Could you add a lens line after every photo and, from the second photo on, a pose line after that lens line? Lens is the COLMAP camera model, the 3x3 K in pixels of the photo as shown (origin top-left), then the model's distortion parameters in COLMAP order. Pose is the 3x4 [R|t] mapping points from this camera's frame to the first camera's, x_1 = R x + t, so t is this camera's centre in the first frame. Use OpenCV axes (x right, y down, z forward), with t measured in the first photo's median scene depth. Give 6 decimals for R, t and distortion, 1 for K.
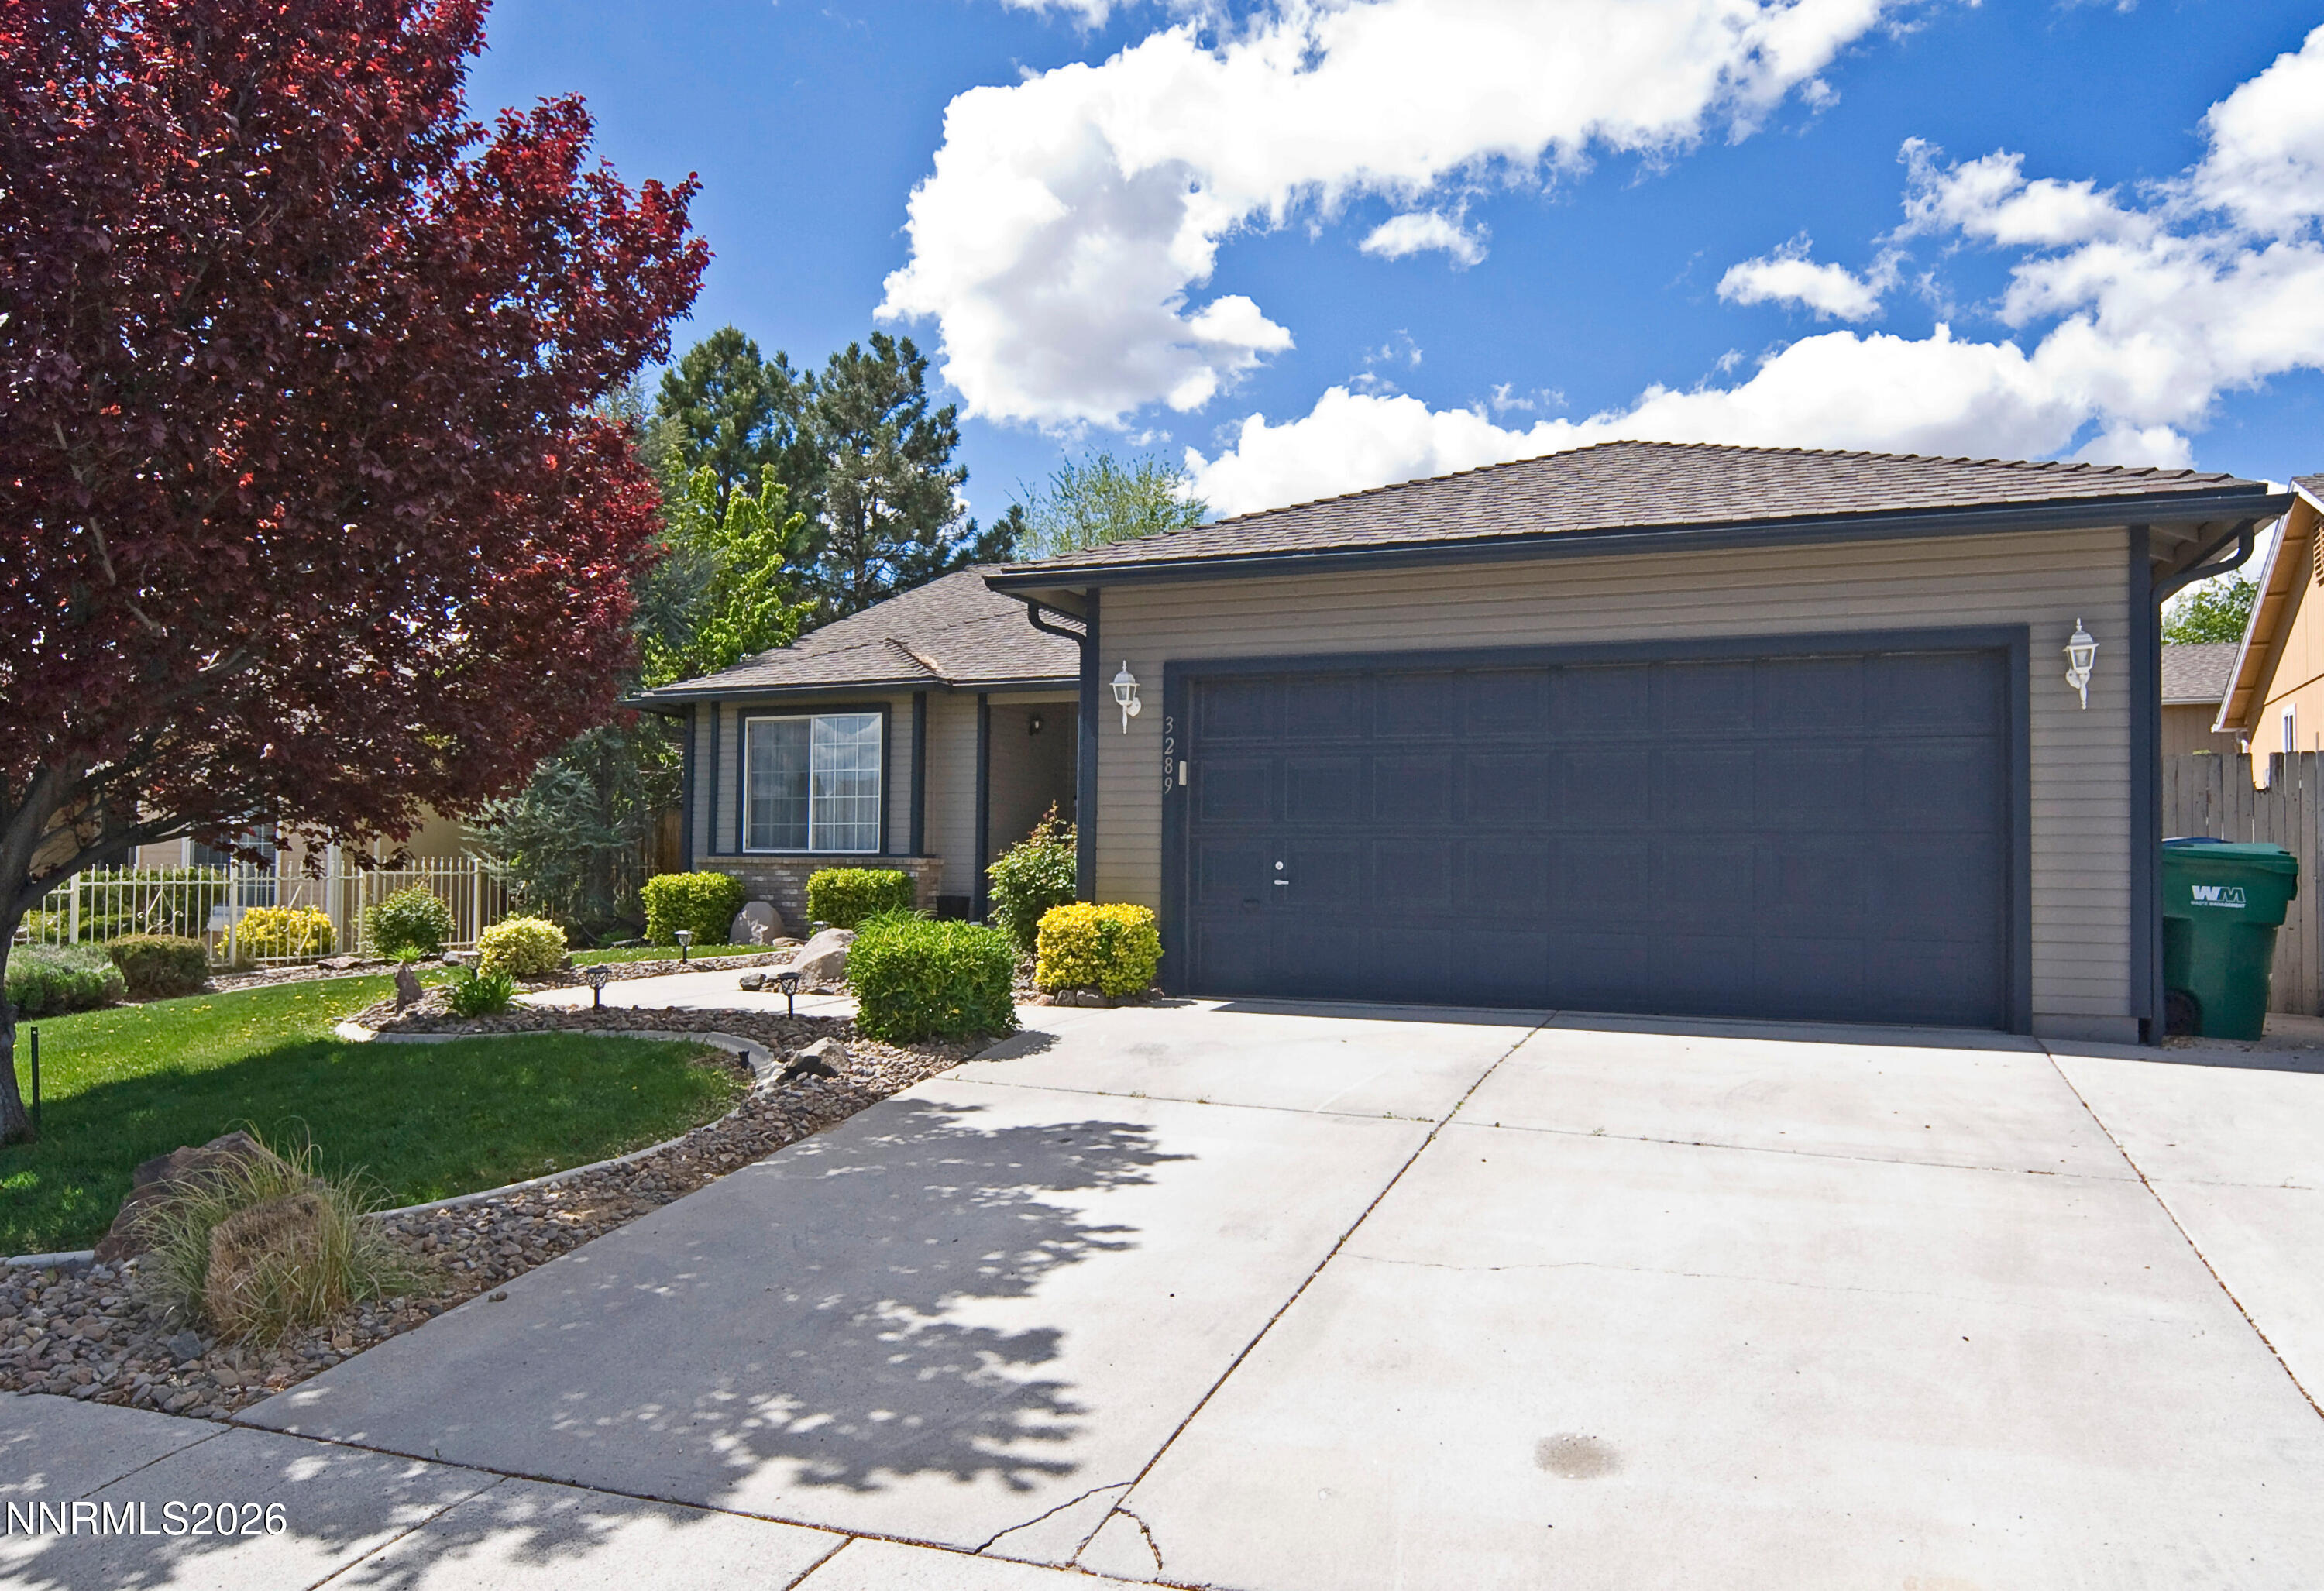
lens RADIAL K [[1515.7, 0, 1252.6], [0, 1515.7, 873.6], [0, 0, 1]] dist [0.002782, 0.001771]
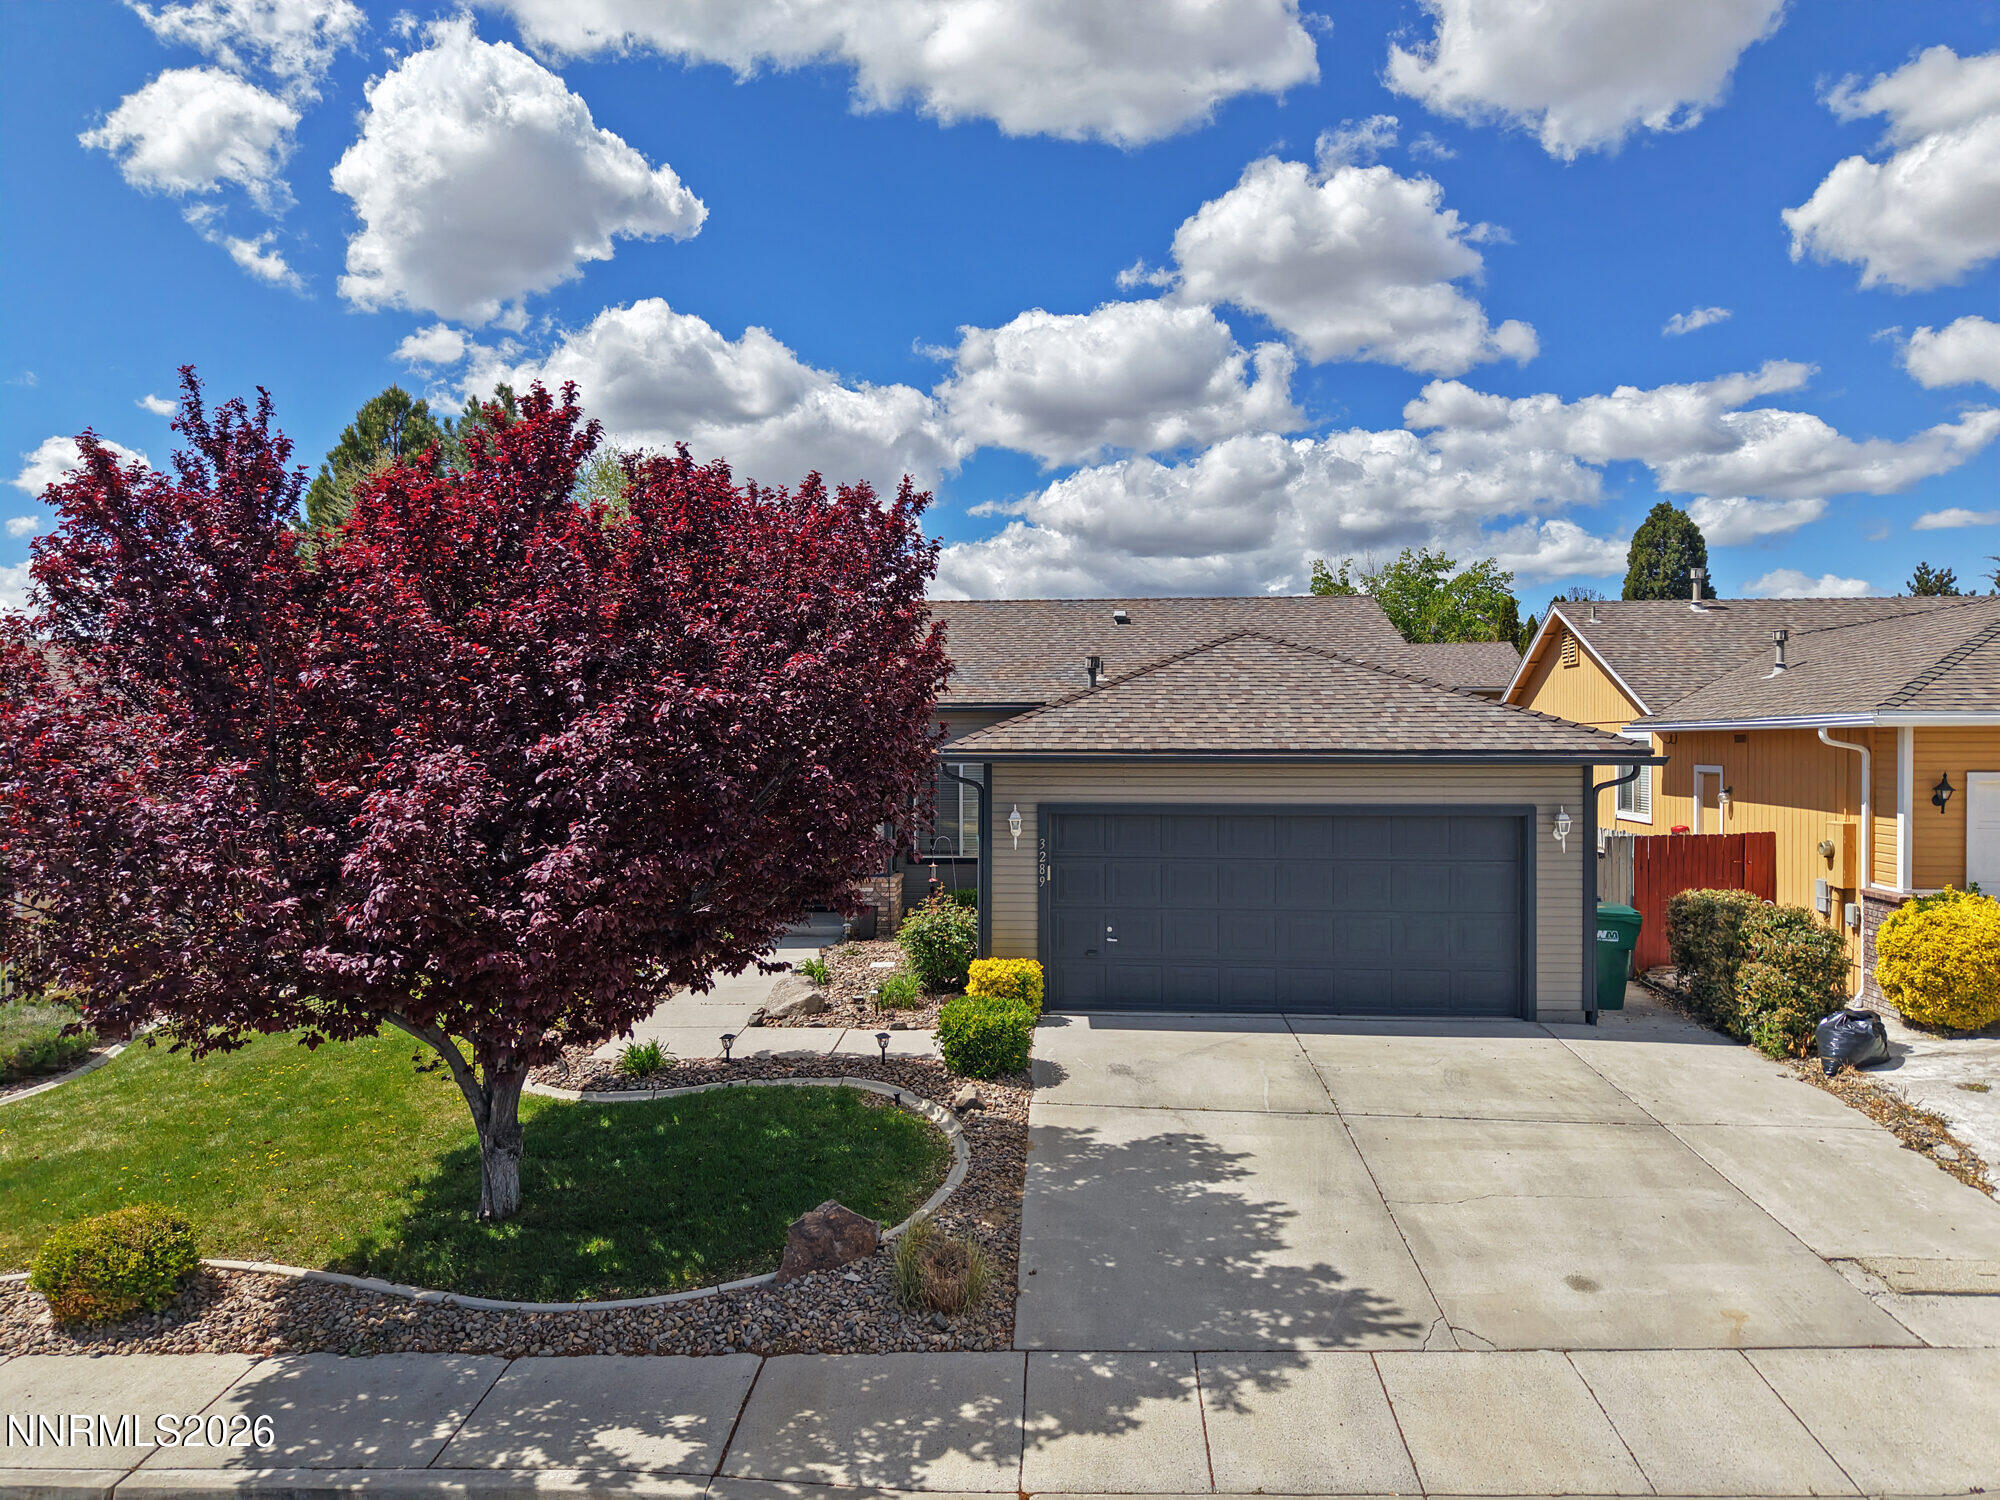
lens RADIAL K [[1316.6, 0, 1004.6], [0, 1316.6, 754.9], [0, 0, 1]] dist [0.006070, -0.005719]
pose [[0.956172, -0.010591, 0.292614, -0.615049], [0.008009, 0.999918, 0.010022, -0.254393], [-0.292696, -0.007239, 0.956178, -0.385982]]
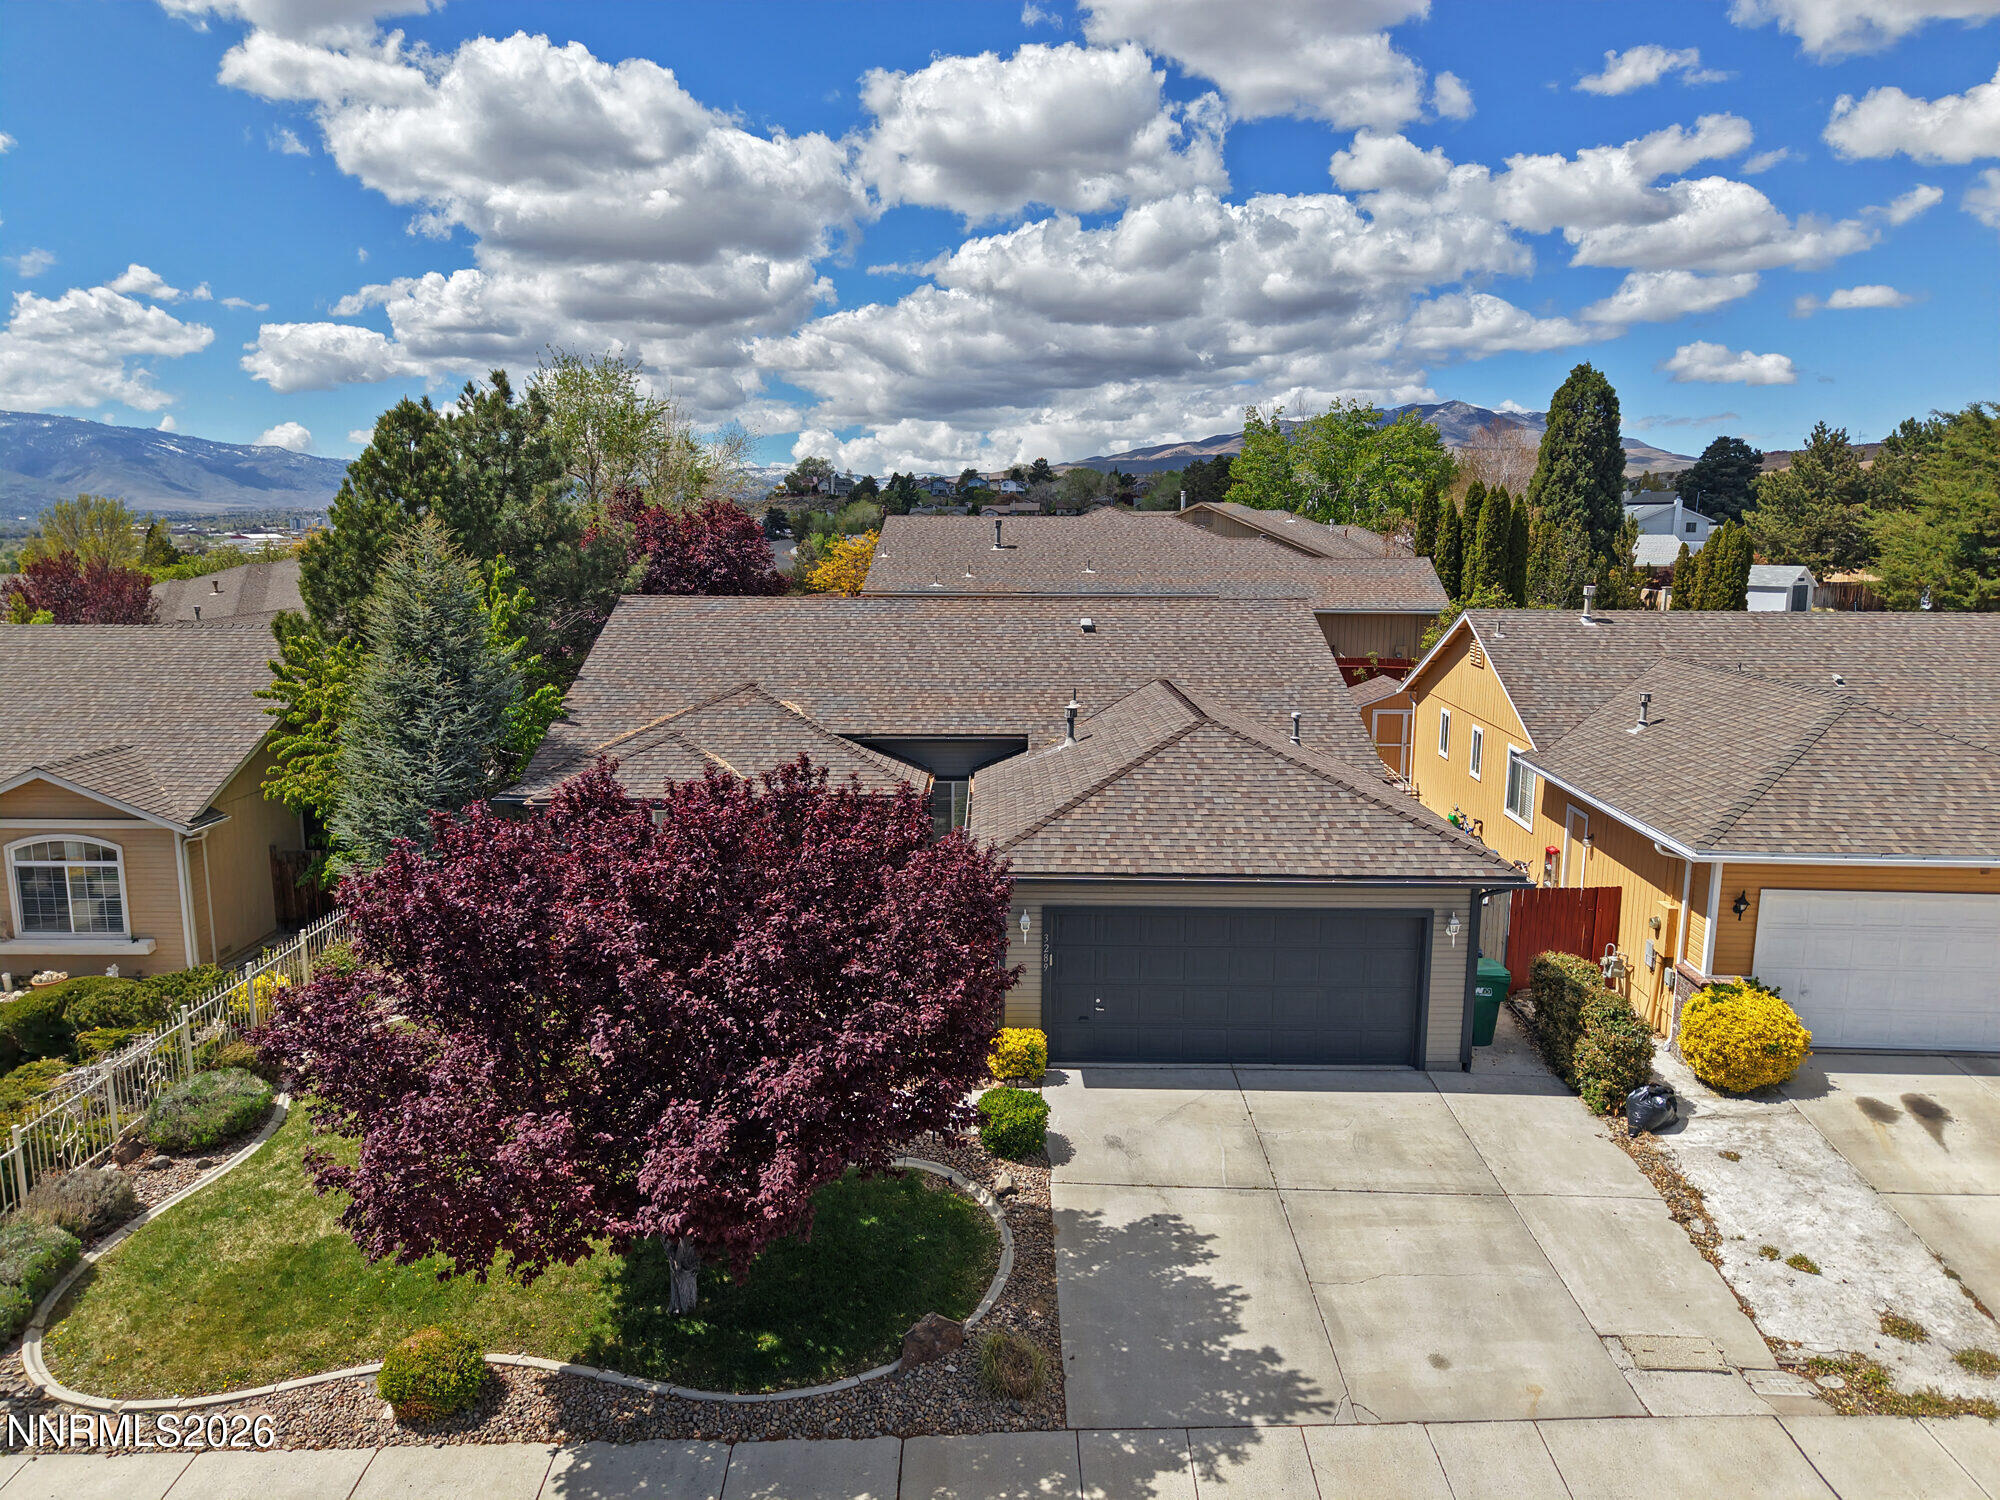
lens RADIAL K [[1316.6, 0, 1003.4], [0, 1316.6, 744.4], [0, 0, 1]] dist [0.006070, -0.005719]
pose [[0.937161, -0.059322, 0.343817, -0.850382], [0.000776, 0.985791, 0.167972, -0.791509], [-0.348897, -0.157150, 0.923891, -0.667573]]
